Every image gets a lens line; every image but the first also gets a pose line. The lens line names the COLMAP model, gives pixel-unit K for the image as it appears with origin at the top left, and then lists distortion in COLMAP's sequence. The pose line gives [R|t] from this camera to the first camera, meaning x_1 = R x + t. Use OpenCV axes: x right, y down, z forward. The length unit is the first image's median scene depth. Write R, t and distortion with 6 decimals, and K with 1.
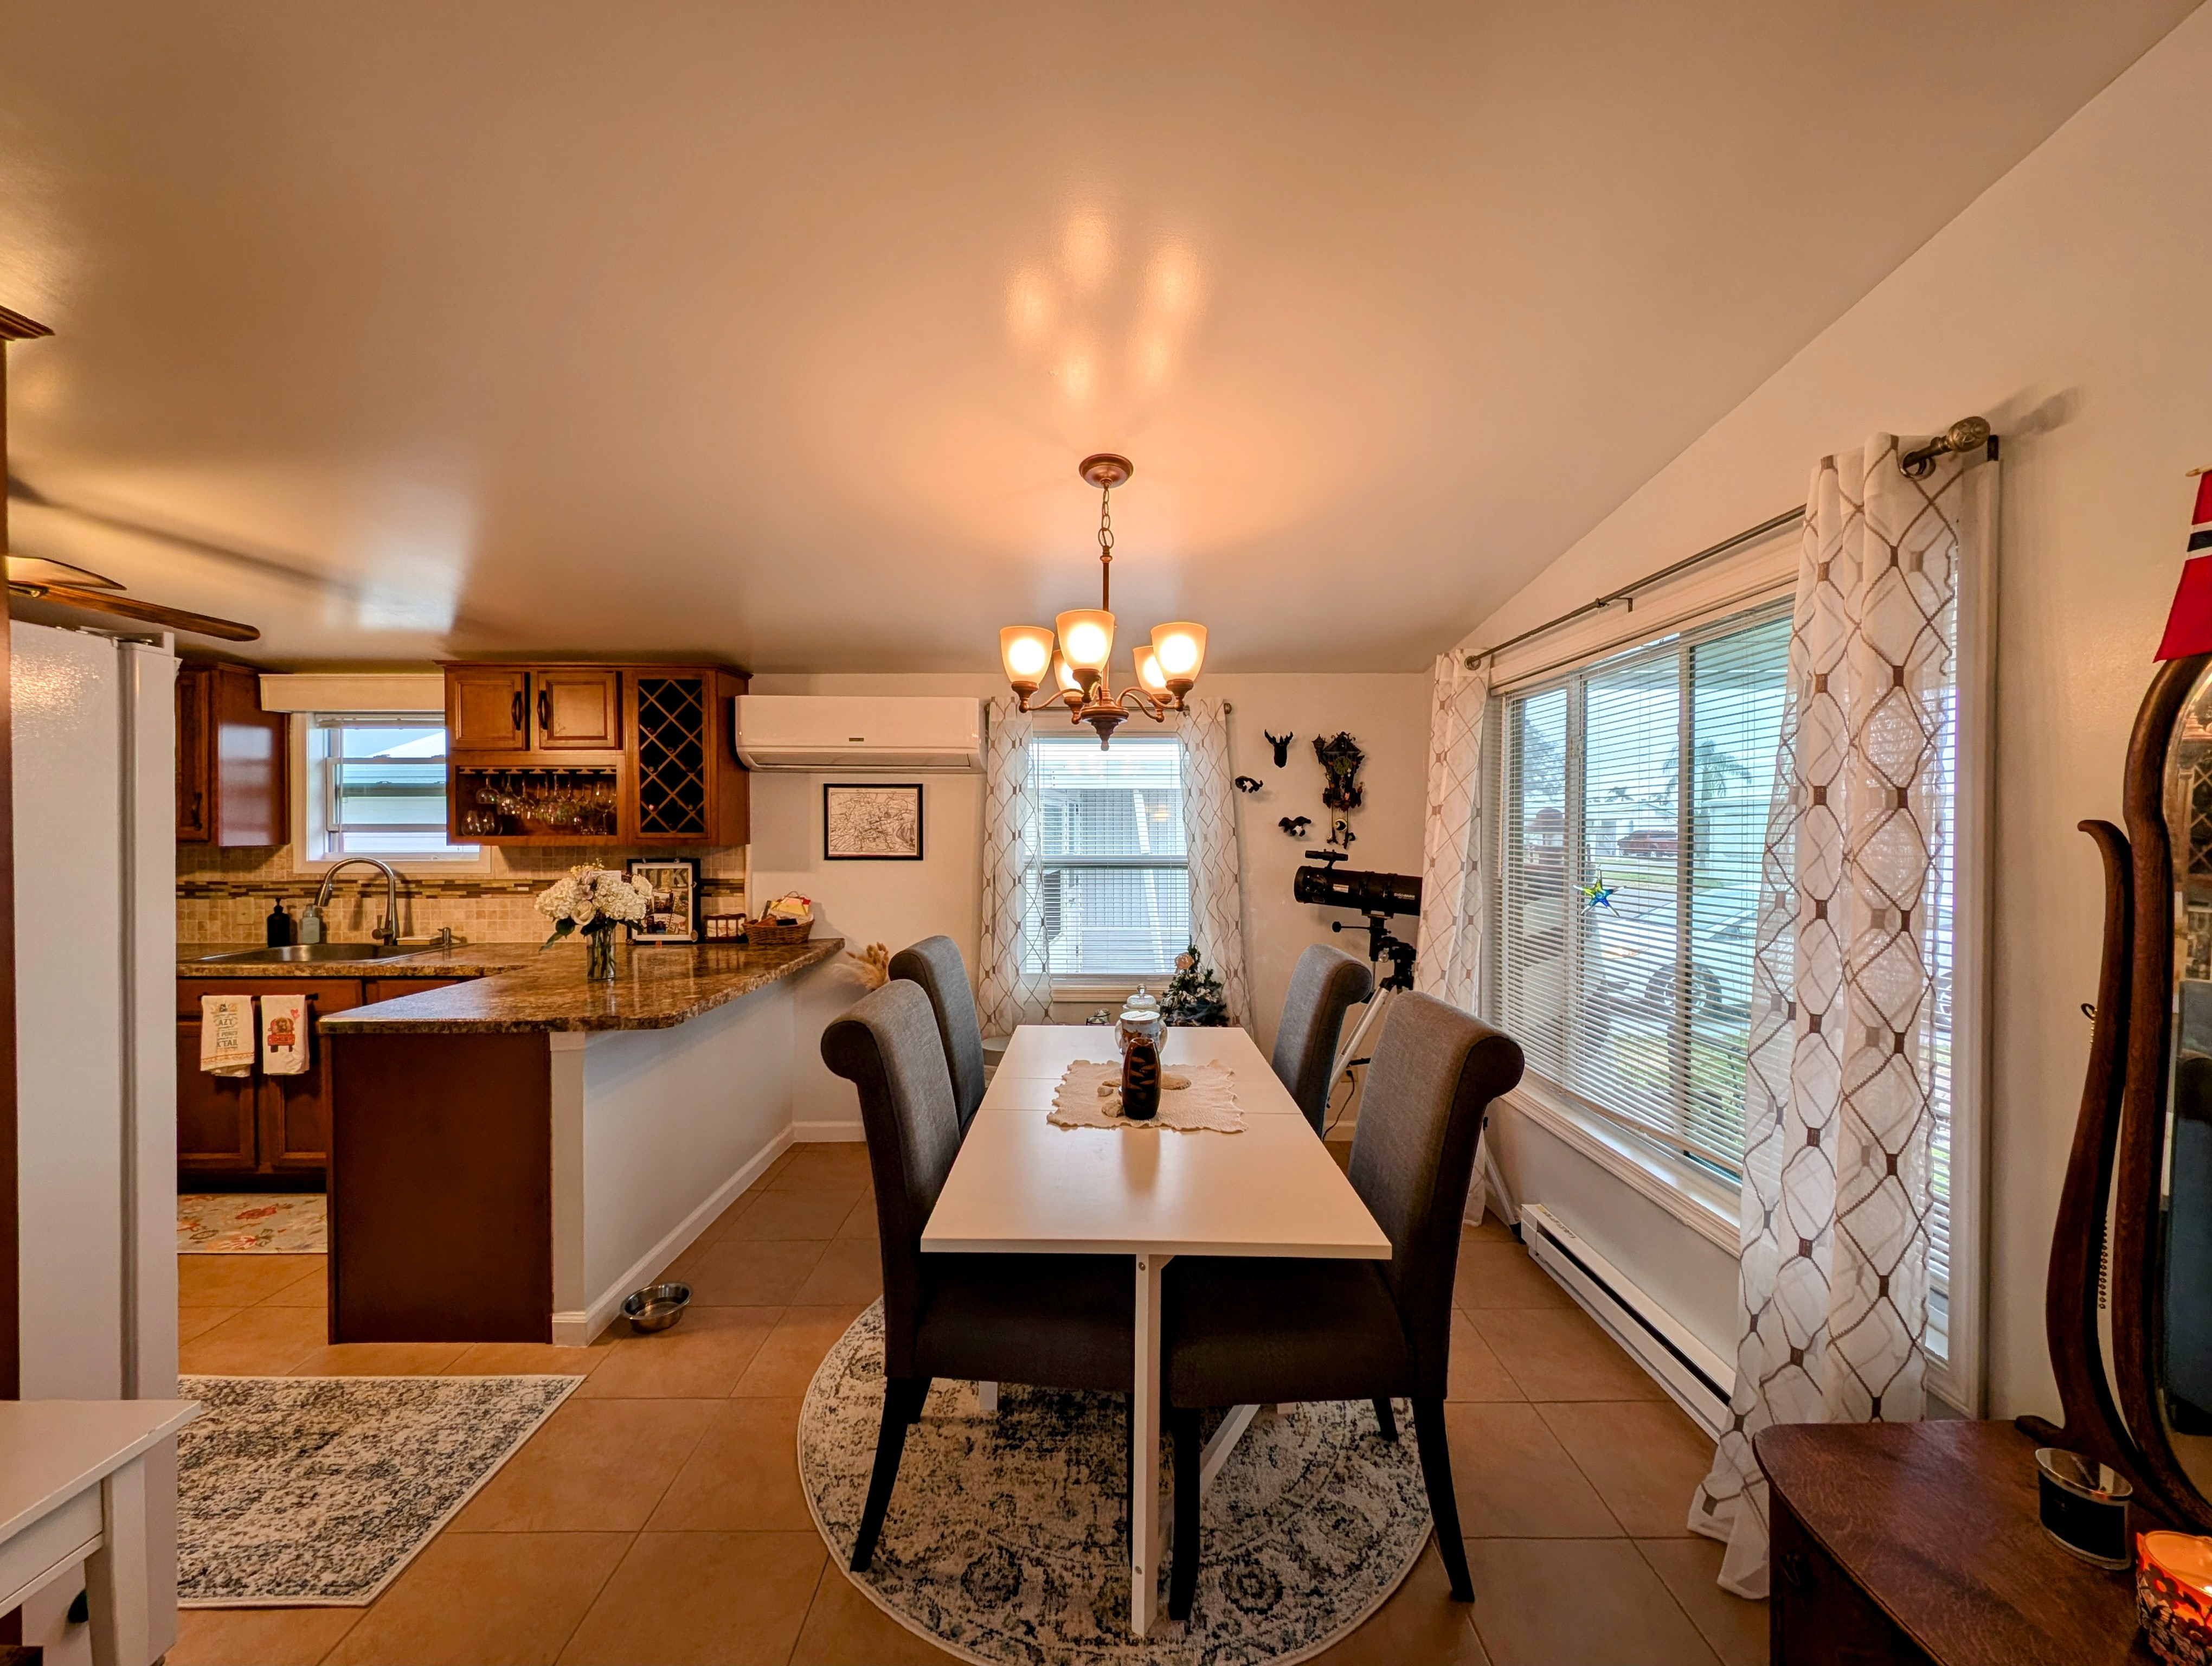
lens RADIAL K [[842.5, 0, 1121.4], [0, 842.5, 837.9], [0, 0, 1]] dist [0.003529, -0.001850]
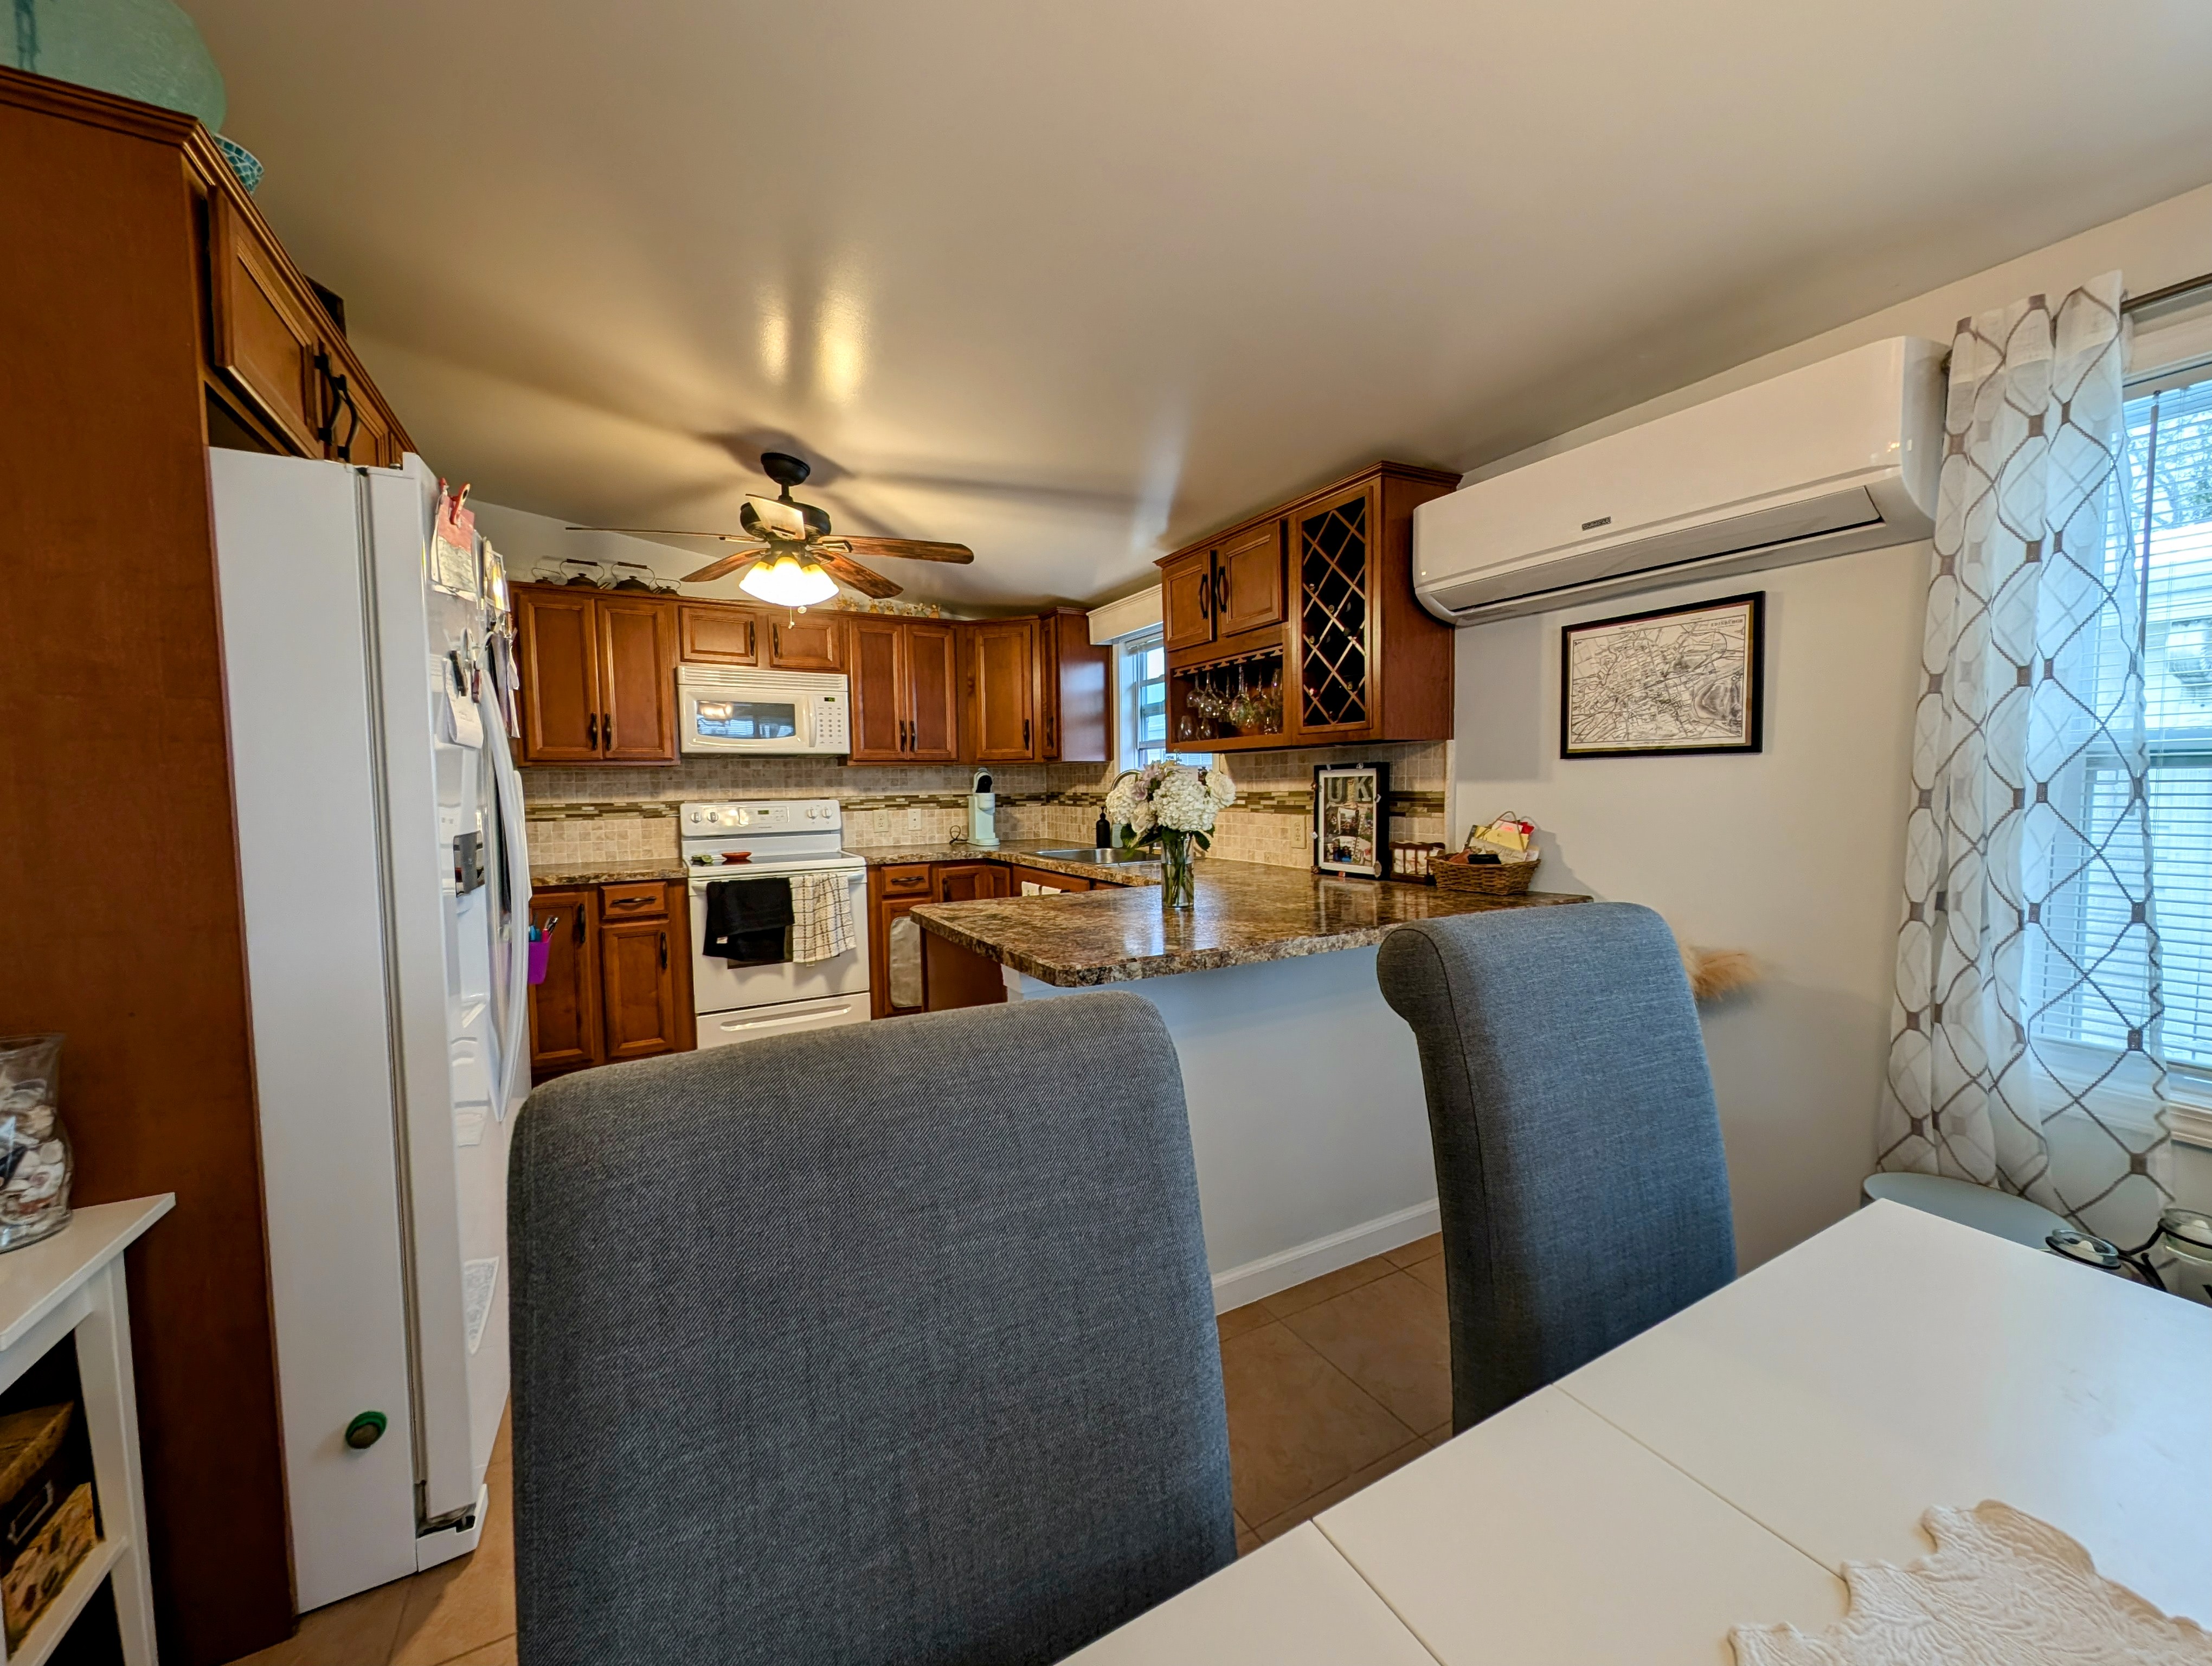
lens RADIAL K [[842.5, 0, 1076.2], [0, 842.5, 838.4], [0, 0, 1]] dist [0.003529, -0.001850]
pose [[0.446246, 0.051494, -0.893428, 0.023382], [0.005589, 0.998163, 0.060322, 0.044524], [0.894893, -0.031912, 0.445138, 0.445126]]
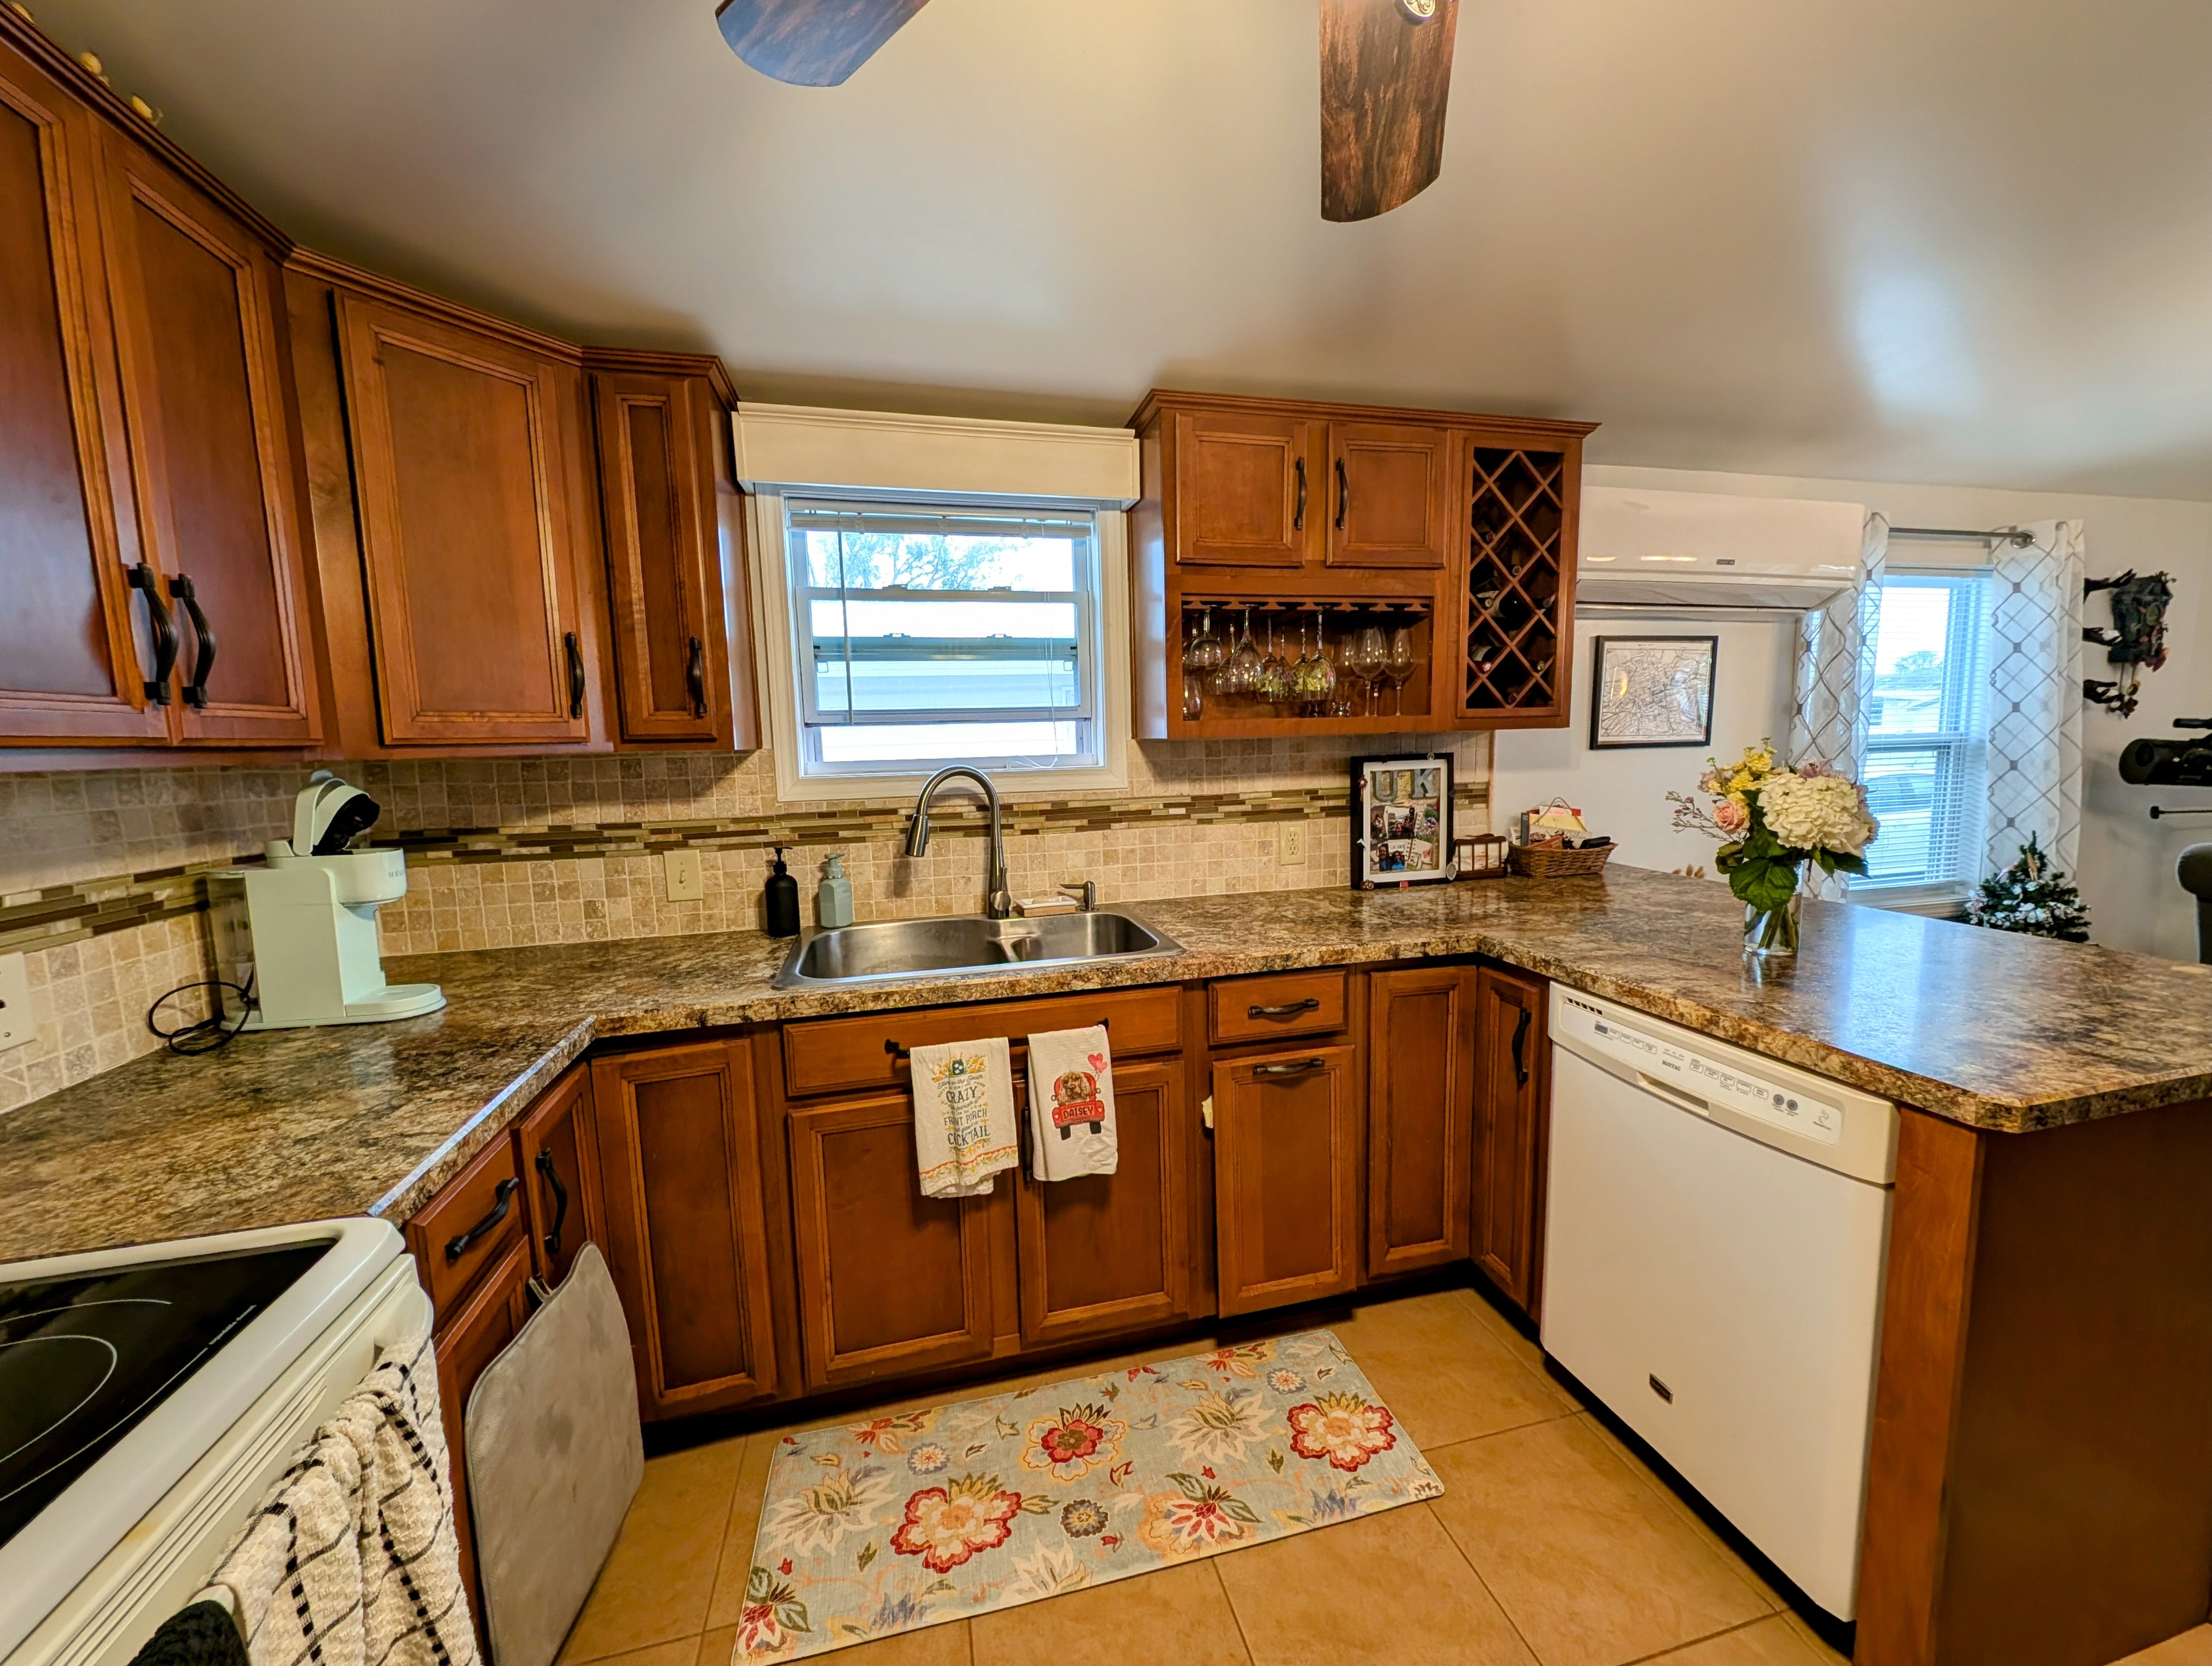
lens RADIAL K [[842.5, 0, 1107.4], [0, 842.5, 838.6], [0, 0, 1]] dist [0.003529, -0.001850]
pose [[0.972645, -0.051482, 0.226520, -0.909515], [0.027855, 0.993945, 0.106290, 0.014331], [-0.230620, -0.097073, 0.968190, 0.429451]]
